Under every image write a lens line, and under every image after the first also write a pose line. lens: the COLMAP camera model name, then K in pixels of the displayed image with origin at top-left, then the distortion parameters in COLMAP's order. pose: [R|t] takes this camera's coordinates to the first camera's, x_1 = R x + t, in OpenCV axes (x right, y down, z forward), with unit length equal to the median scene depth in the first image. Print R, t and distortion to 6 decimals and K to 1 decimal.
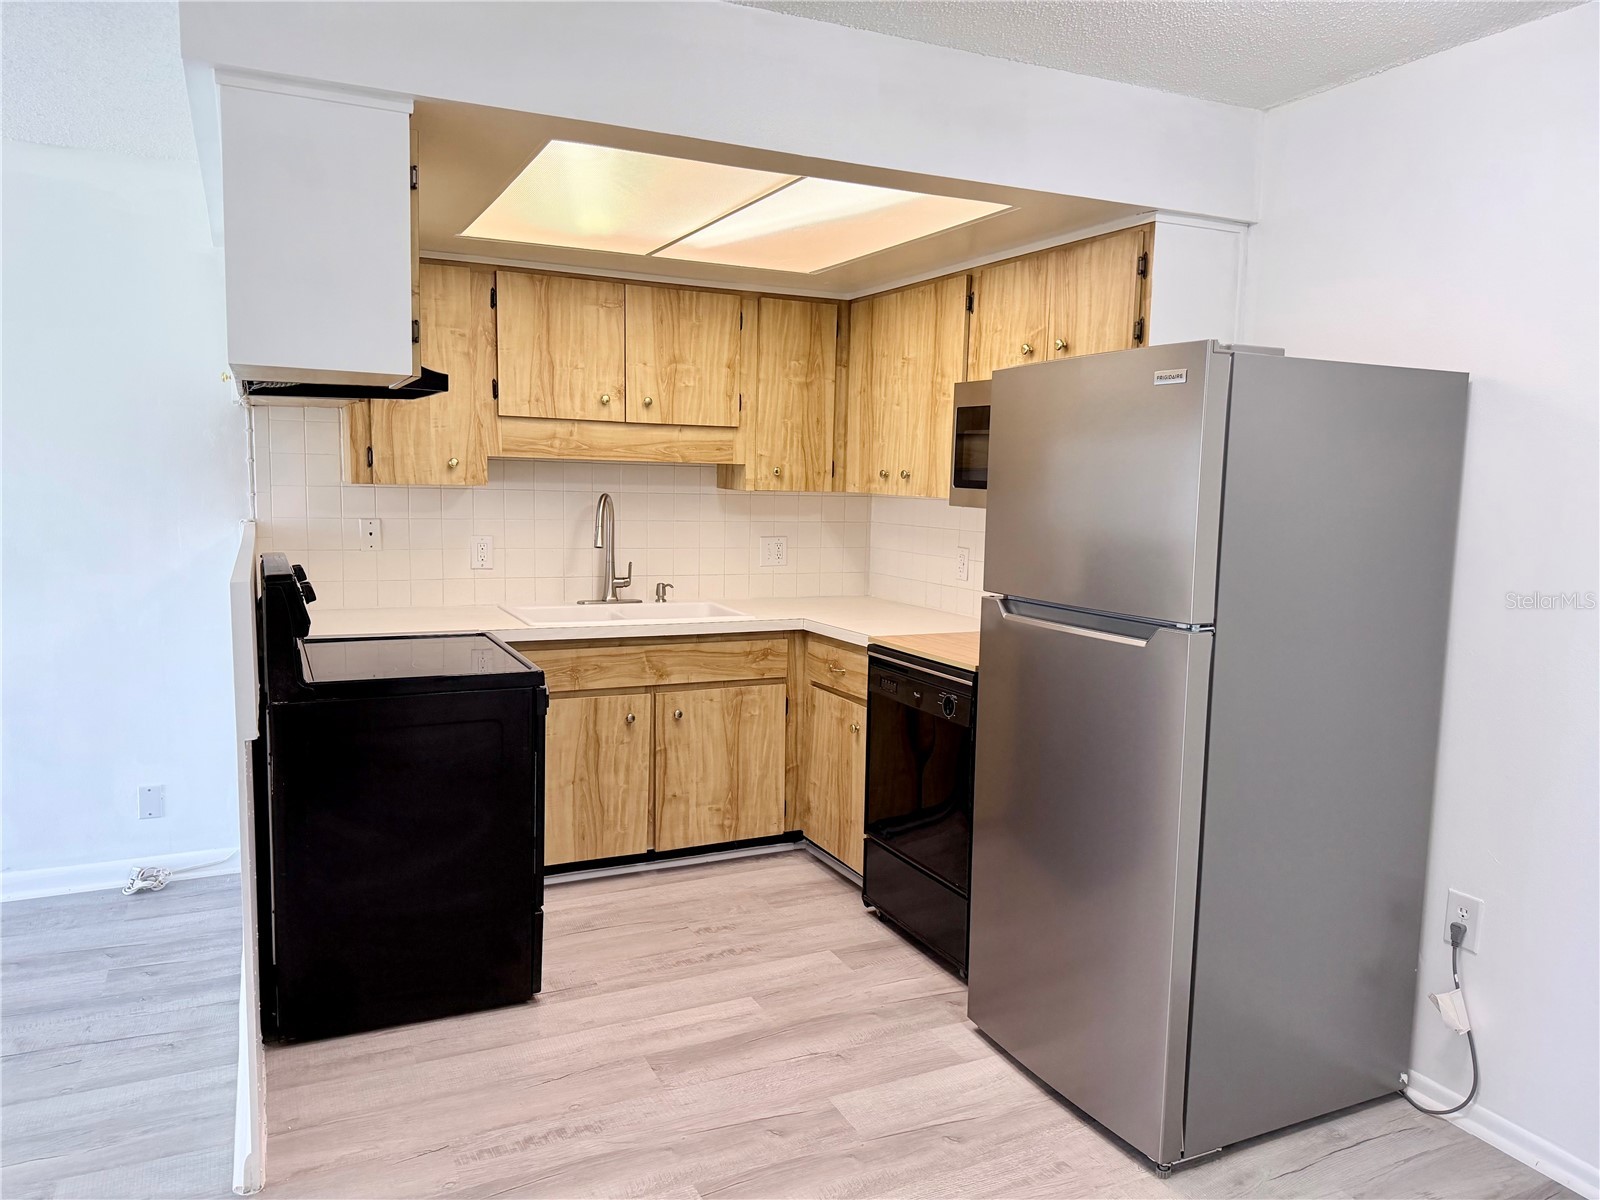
lens RADIAL K [[1134.9, 0, 806.5], [0, 1134.9, 601.2], [0, 0, 1]] dist [0.059161, -0.068612]
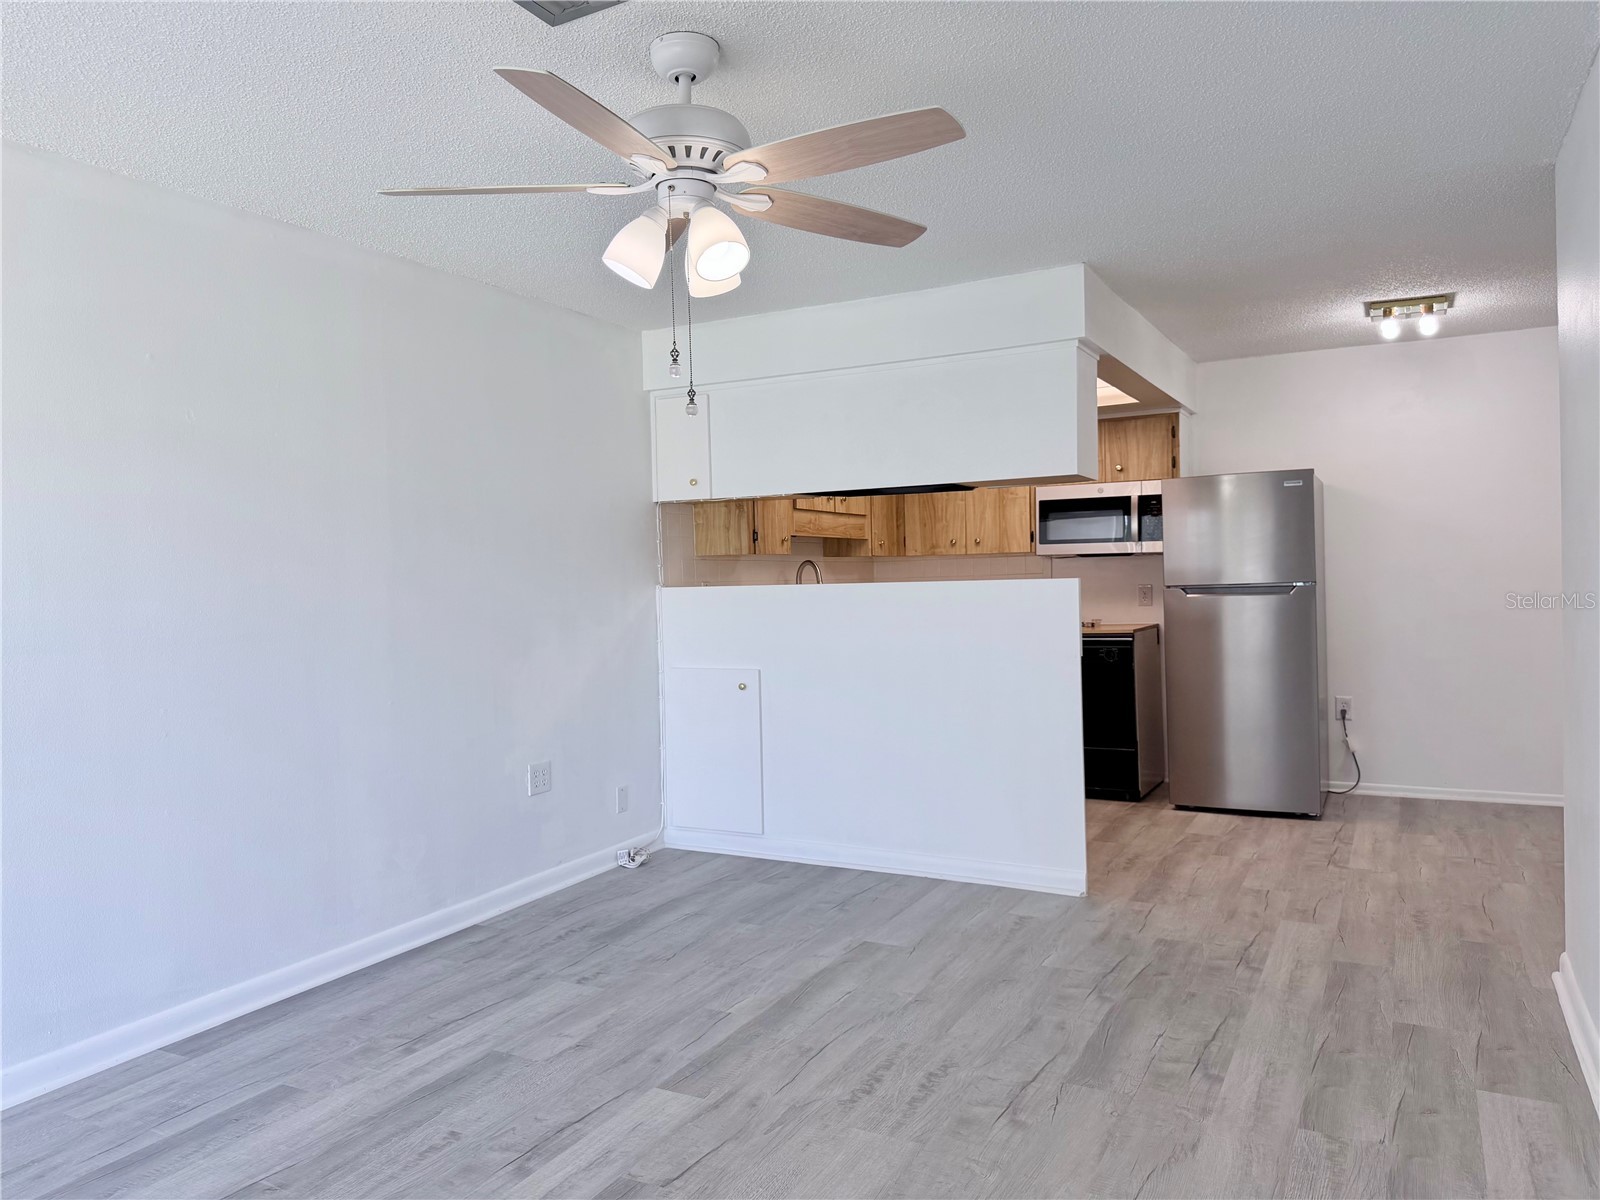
lens RADIAL K [[1134.9, 0, 796.4], [0, 1134.9, 599.0], [0, 0, 1]] dist [0.059161, -0.068612]
pose [[0.807289, -0.053619, 0.587716, -1.284497], [0.108434, 0.992386, -0.058408, 0.048665], [-0.580109, 0.110880, 0.806957, -0.218549]]
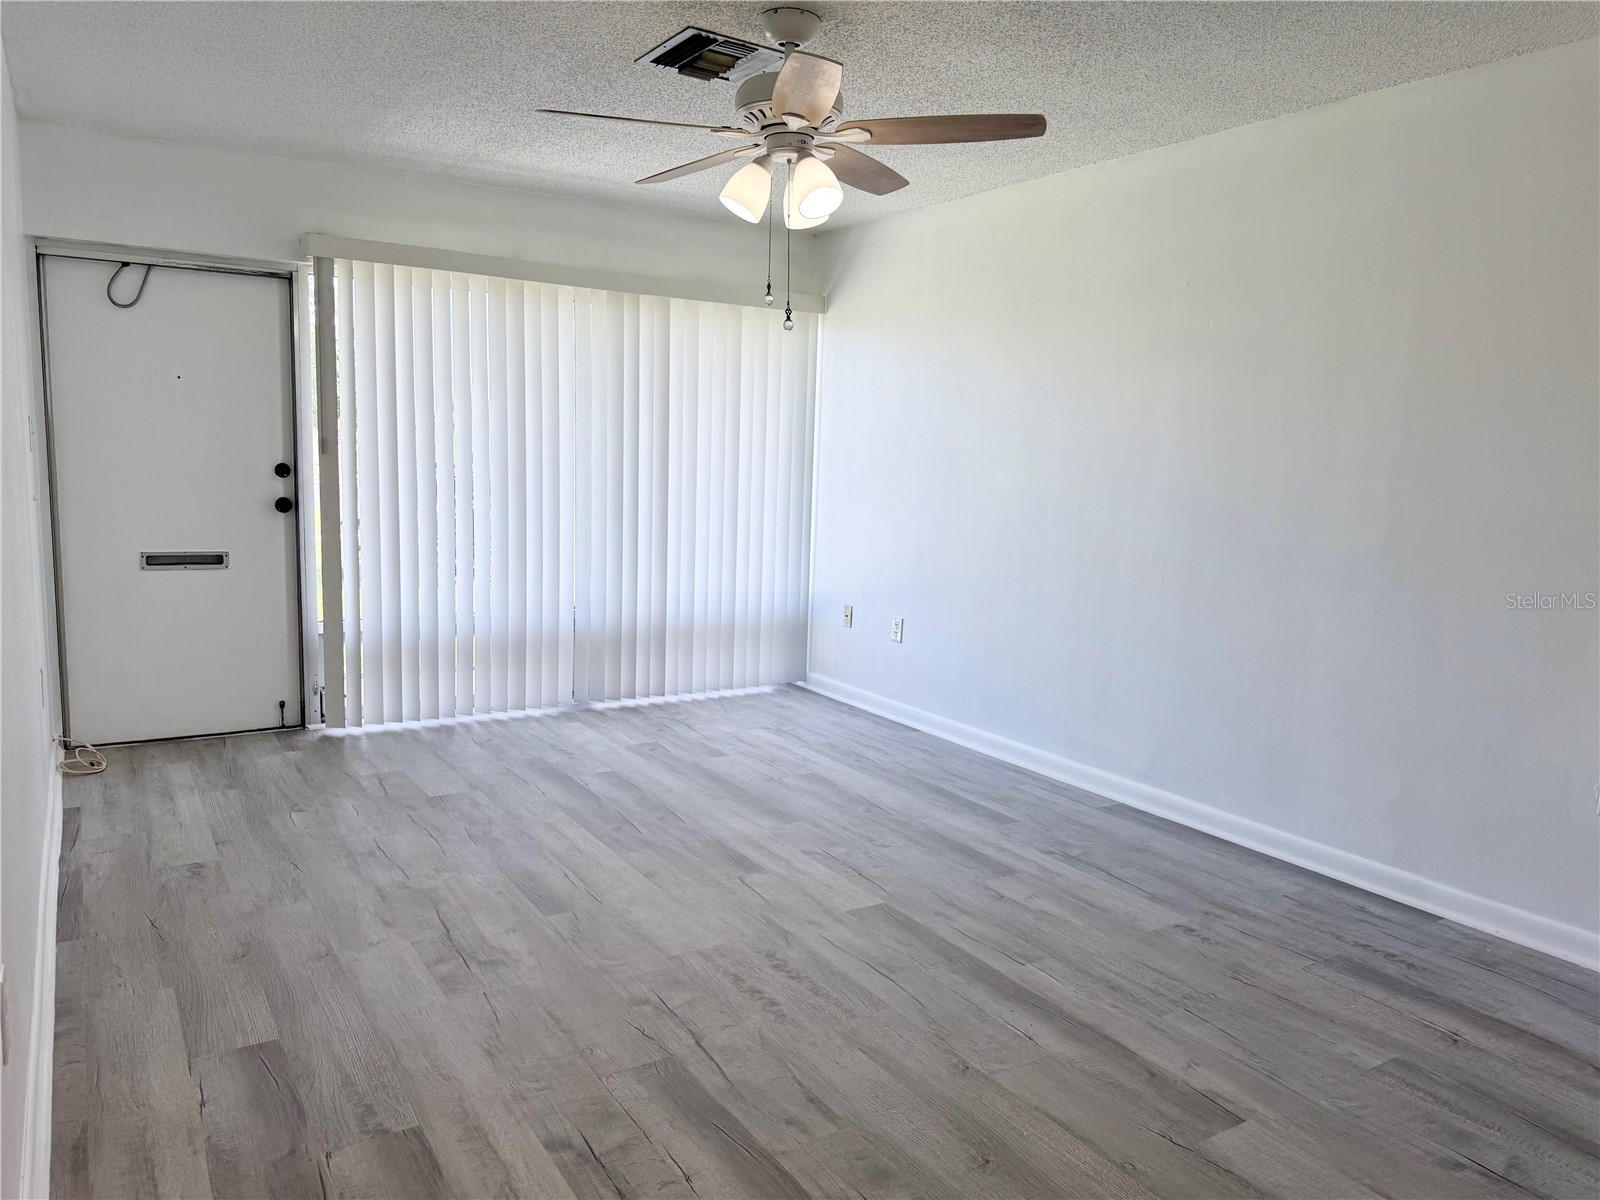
lens RADIAL K [[1134.9, 0, 796.6], [0, 1134.9, 599.8], [0, 0, 1]] dist [0.059161, -0.068612]
pose [[0.108726, 0.111041, -0.987851, -0.014452], [-0.140165, 0.985526, 0.095352, 0.006001], [0.984140, 0.128095, 0.122716, 0.309399]]
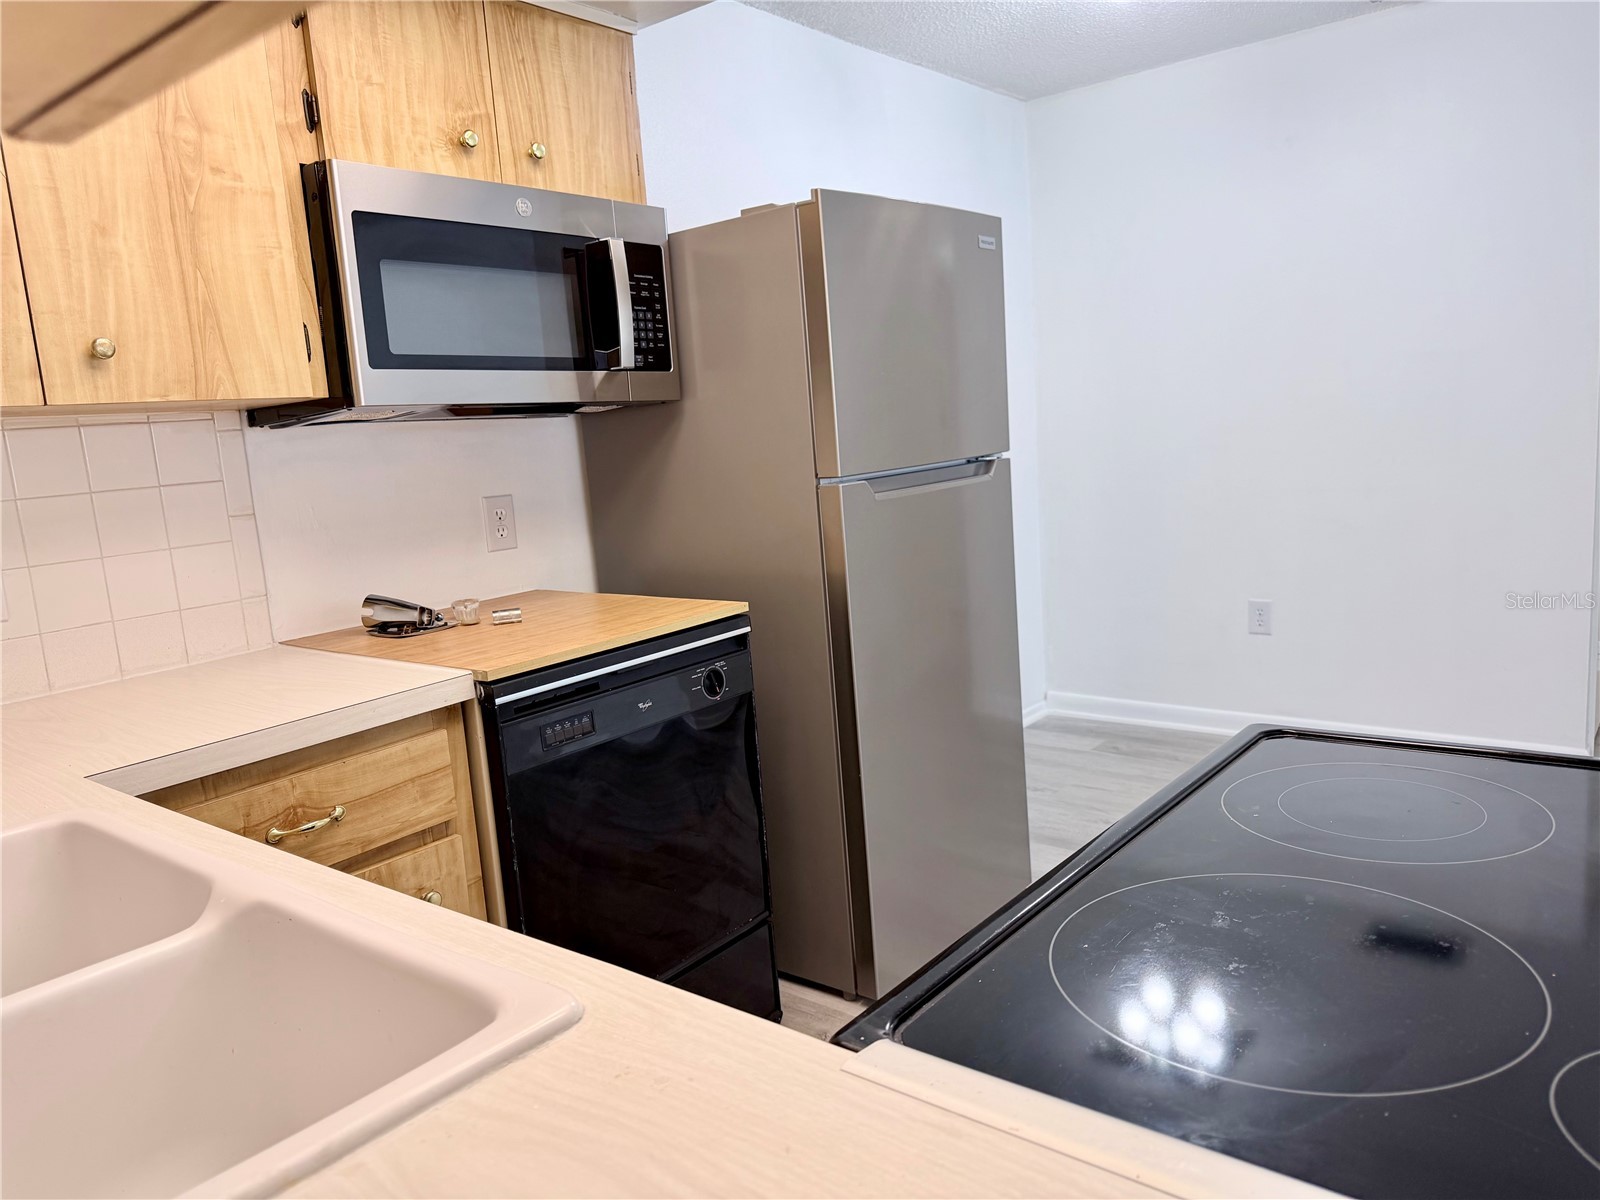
lens RADIAL K [[1134.9, 0, 787.5], [0, 1134.9, 591.7], [0, 0, 1]] dist [0.059161, -0.068612]
pose [[-0.417934, -0.116943, 0.900919, -0.445146], [0.171676, 0.963647, 0.204725, -0.080565], [-0.892109, 0.240228, -0.382664, 1.099426]]
